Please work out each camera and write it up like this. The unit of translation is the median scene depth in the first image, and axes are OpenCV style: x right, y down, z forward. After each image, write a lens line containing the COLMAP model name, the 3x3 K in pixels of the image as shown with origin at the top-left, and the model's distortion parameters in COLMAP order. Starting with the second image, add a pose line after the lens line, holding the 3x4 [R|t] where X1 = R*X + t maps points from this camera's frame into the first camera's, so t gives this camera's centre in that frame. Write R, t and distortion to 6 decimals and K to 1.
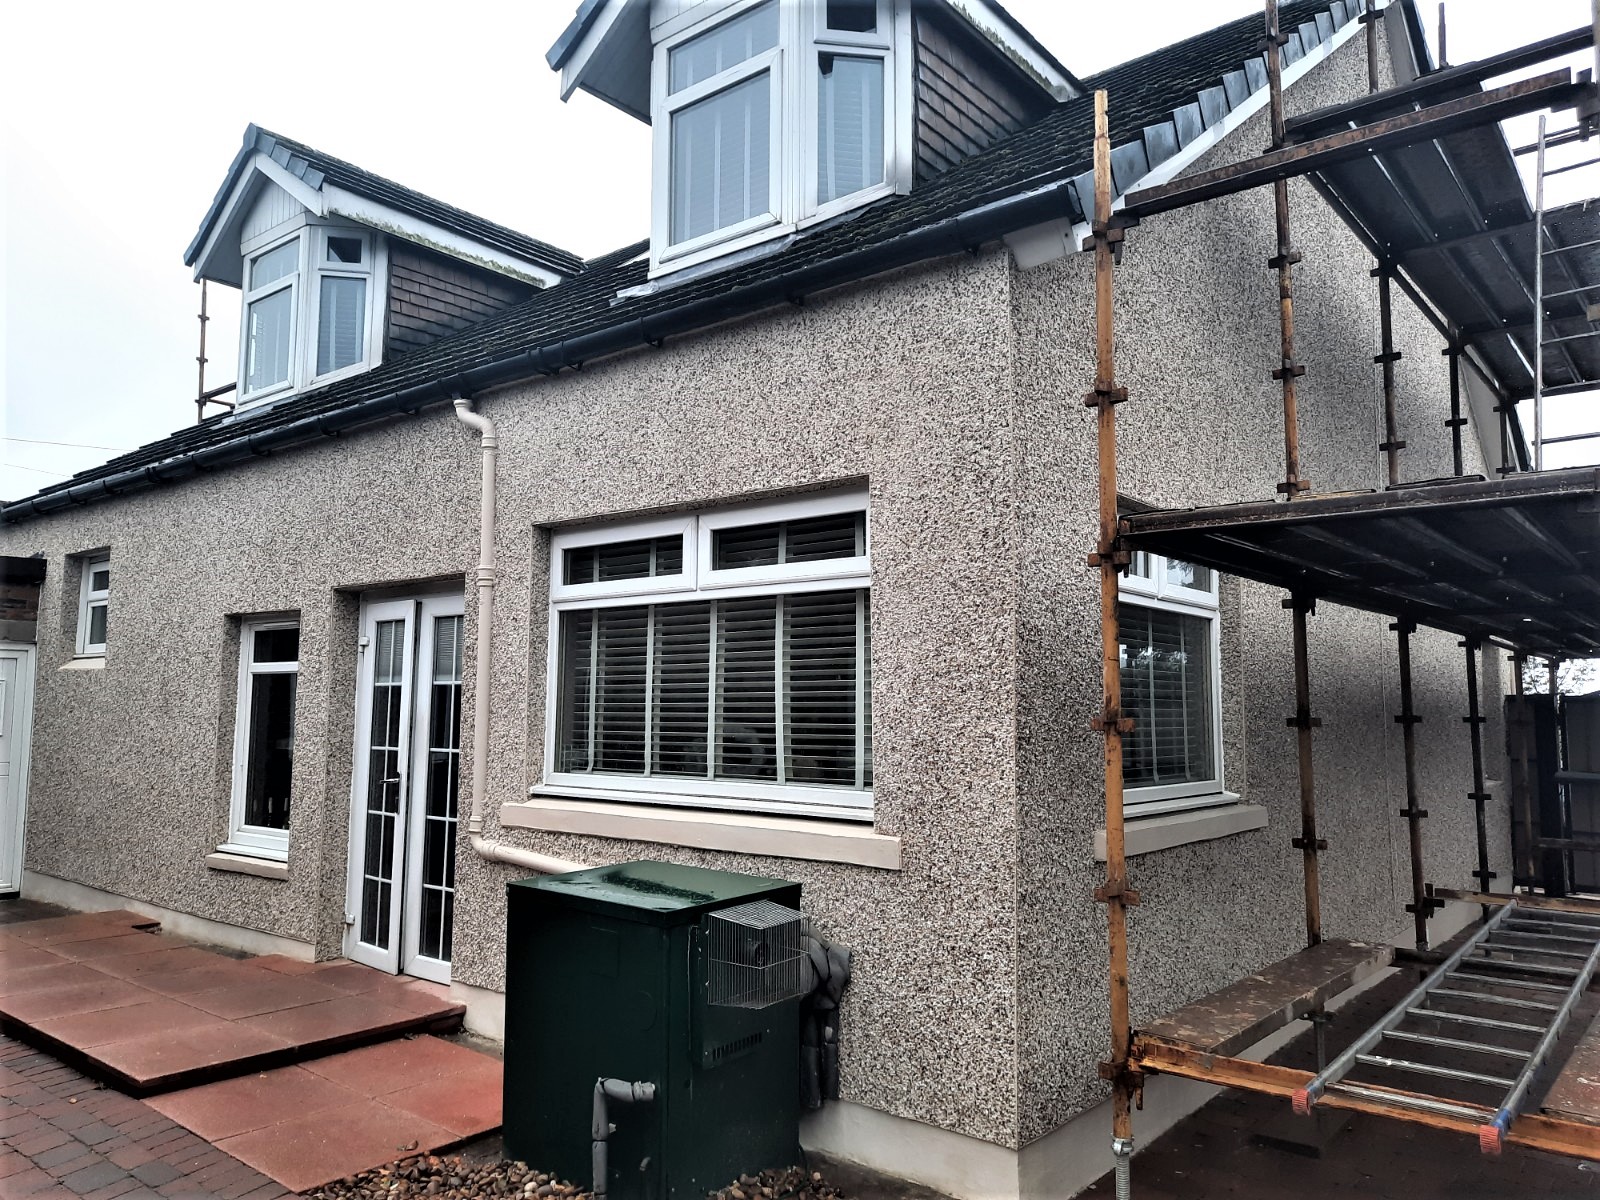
lens RADIAL K [[1158.3, 0, 790.2], [0, 1158.3, 585.1], [0, 0, 1]] dist [0.049232, -0.039162]
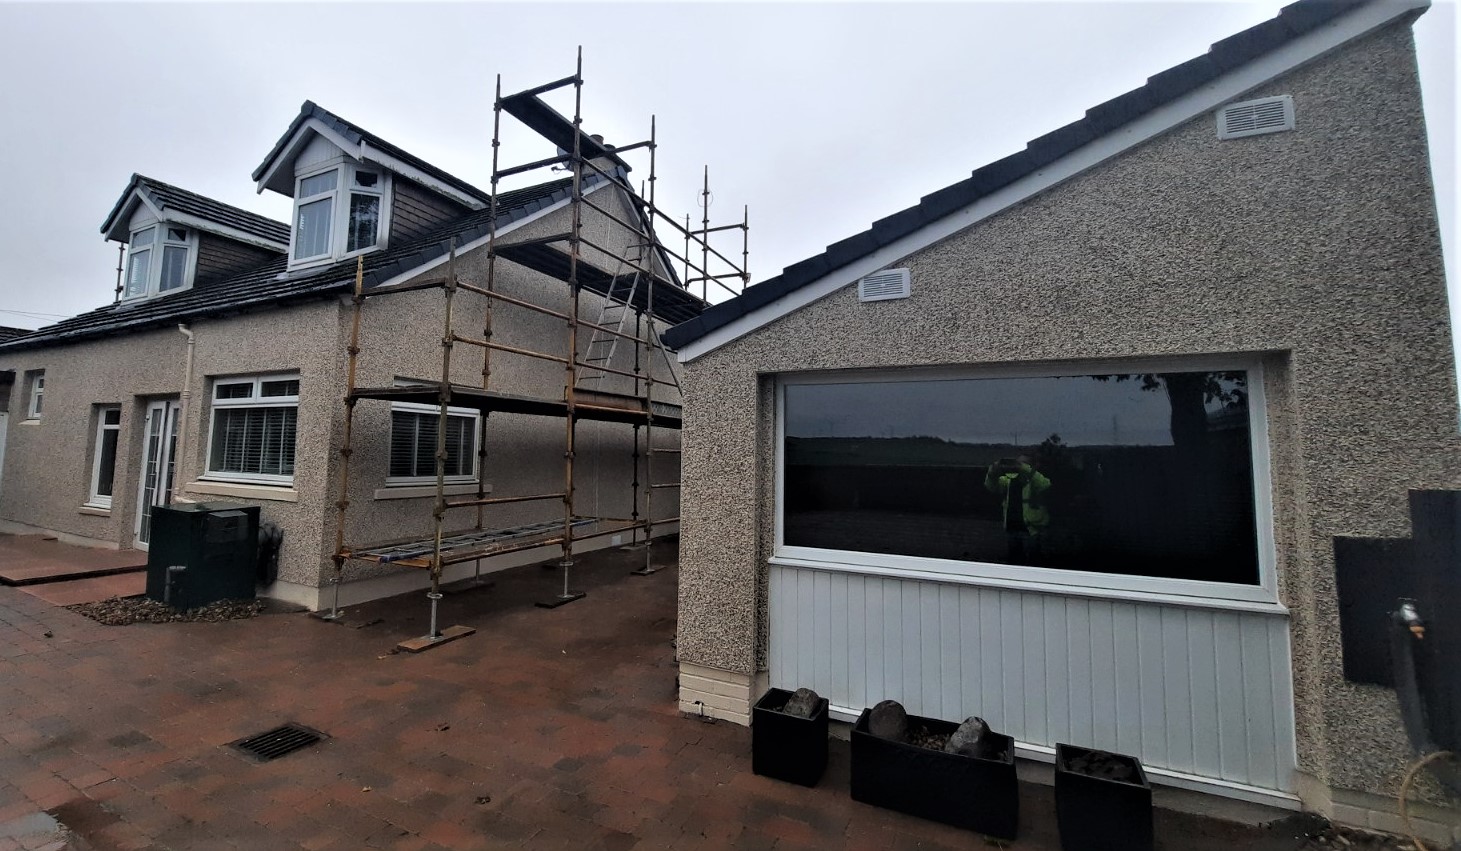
lens RADIAL K [[633.1, 0, 662.5], [0, 633.1, 378.3], [0, 0, 1]] dist [-0.015097, -0.001813]
pose [[0.979771, 0.033692, 0.197263, 0.433409], [-0.032276, 0.999425, -0.010388, -0.055255], [-0.197500, 0.003811, 0.980296, -0.493427]]
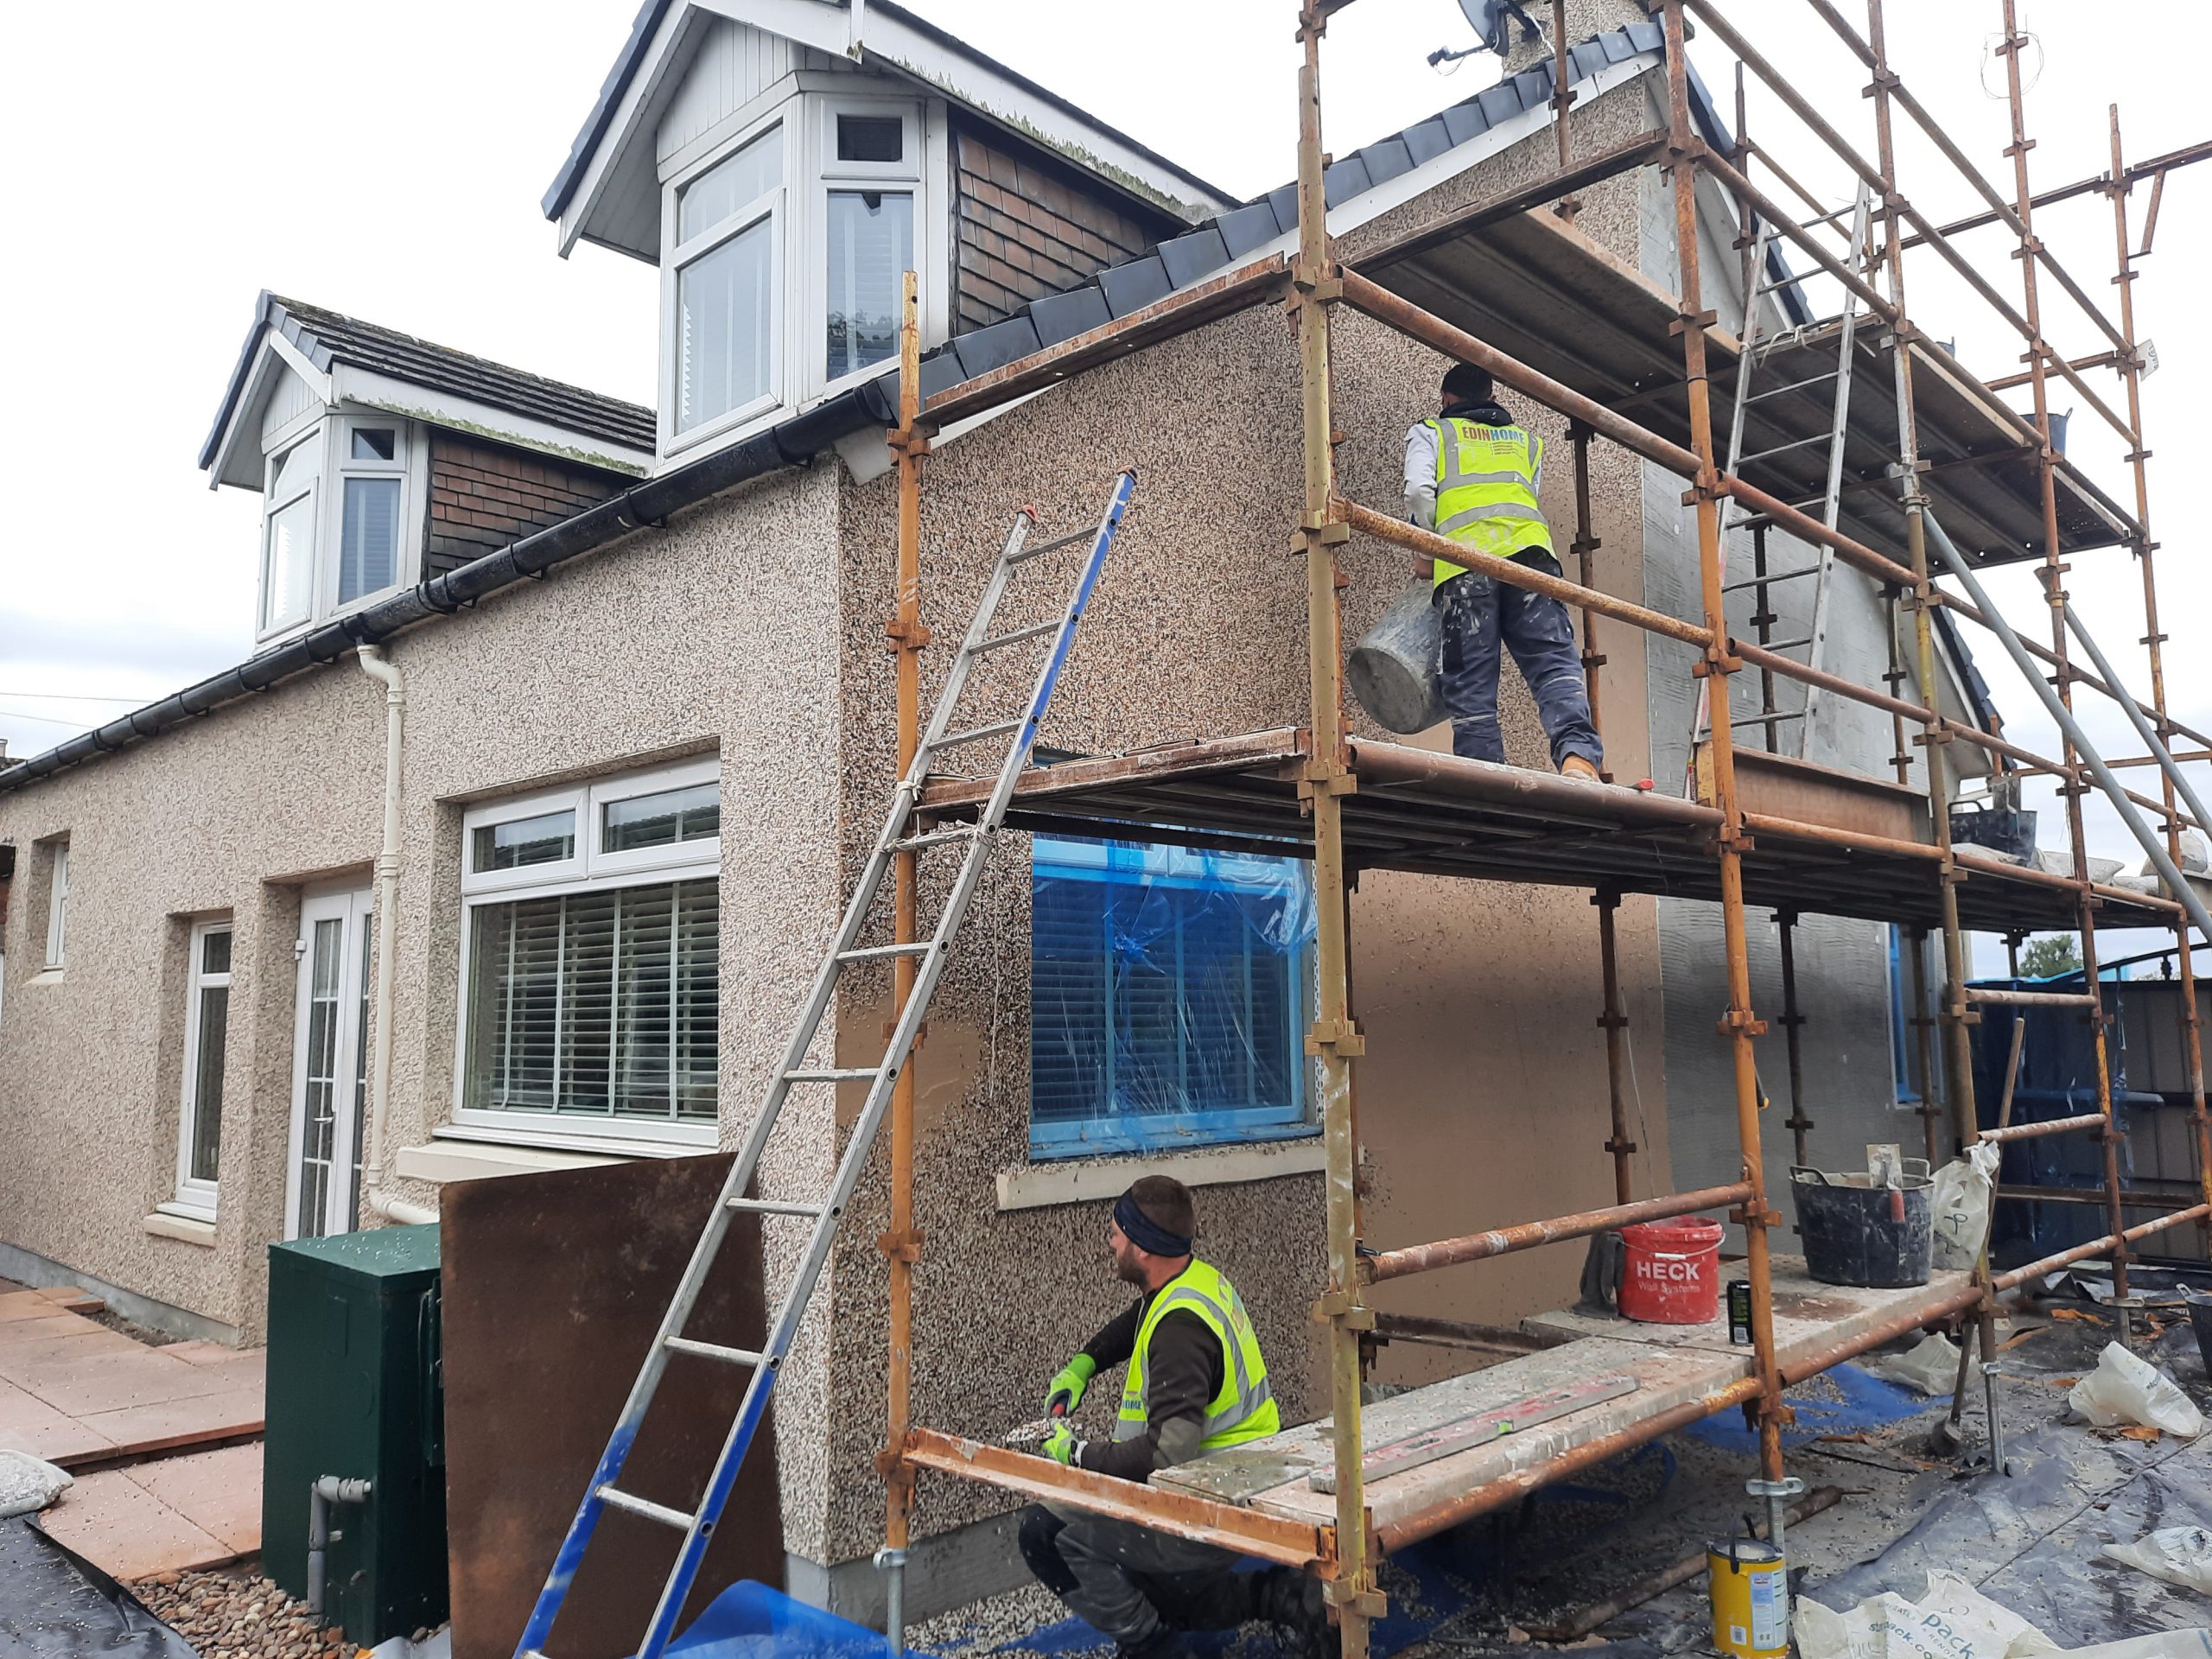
lens RADIAL K [[1601.3, 0, 1098.0], [0, 1601.3, 815.9], [0, 0, 1]] dist [0.049232, -0.039162]
pose [[0.996797, -0.025092, -0.075935, 0.276354], [0.023829, 0.999563, -0.017491, -0.008717], [0.076341, 0.015625, 0.996959, -0.067095]]
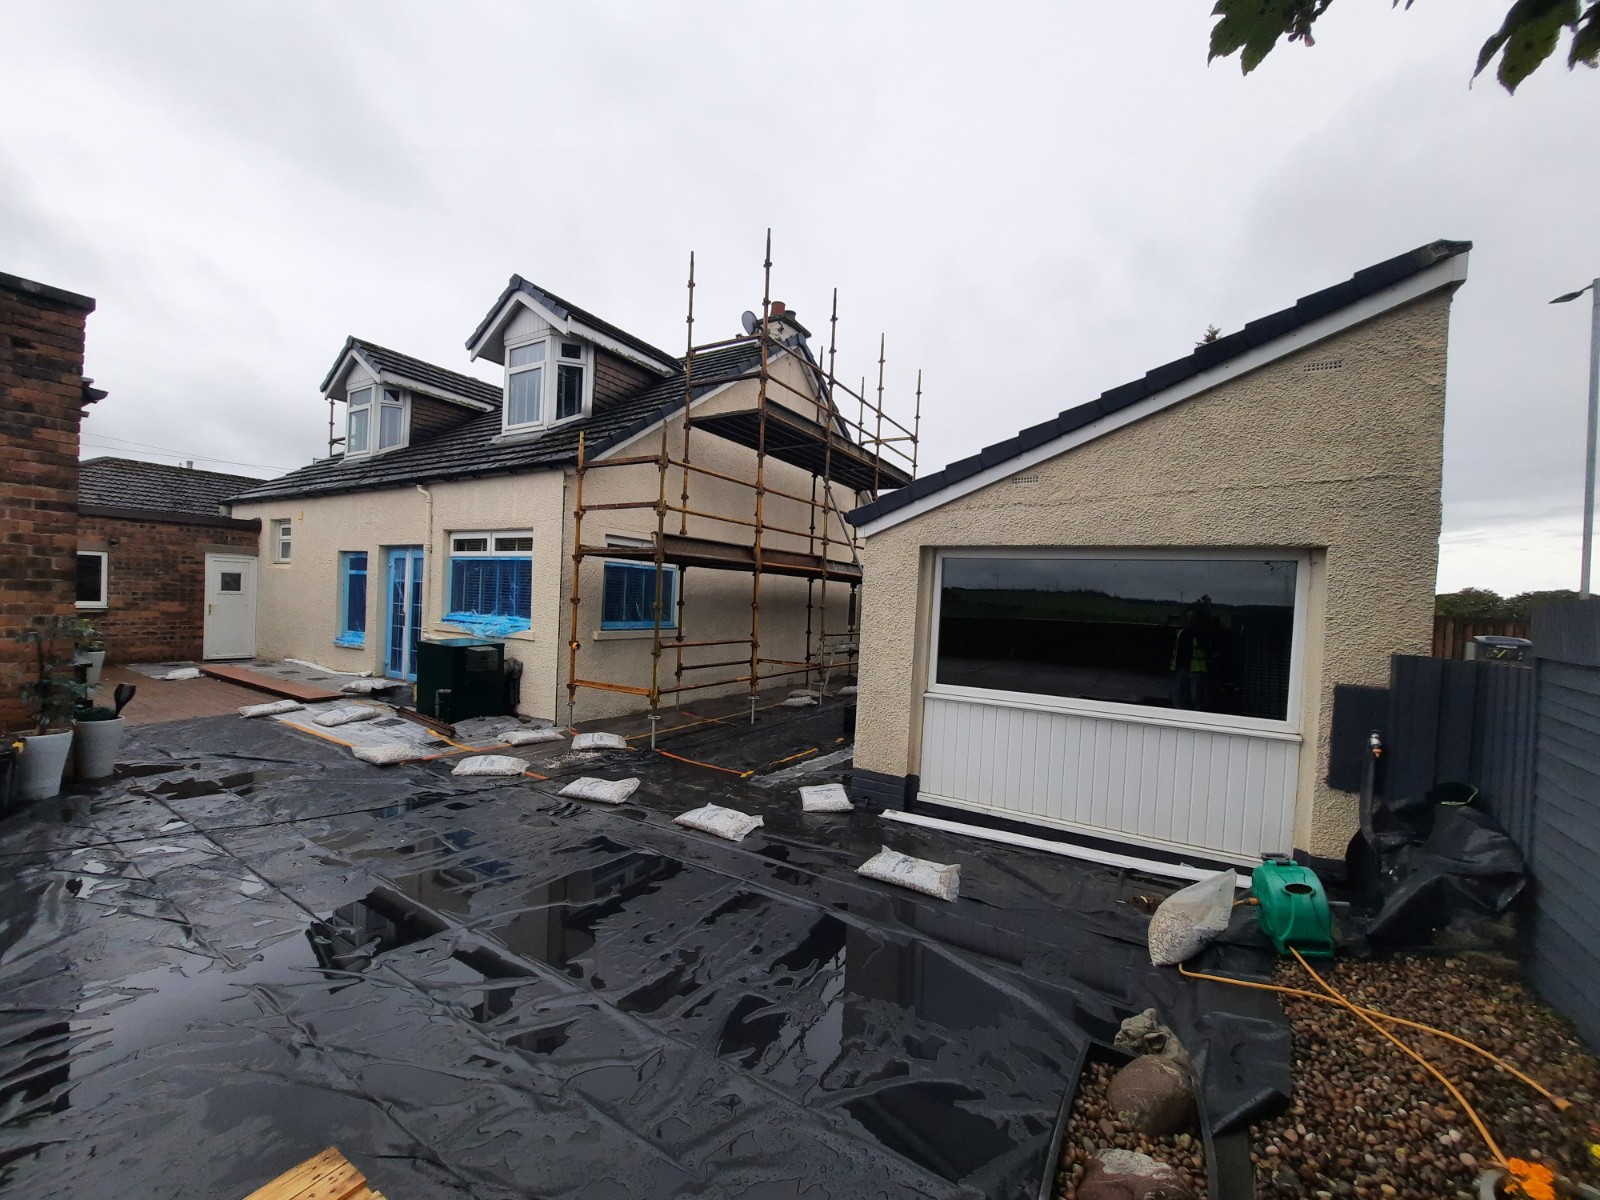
lens RADIAL K [[633.5, 0, 803.9], [0, 633.5, 605.9], [0, 0, 1]] dist [-0.020650, 0.000559]
pose [[0.985764, 0.032346, 0.164993, 0.375599], [-0.052117, 0.991769, 0.116949, -0.084308], [-0.159852, -0.123883, 0.979337, -0.657898]]
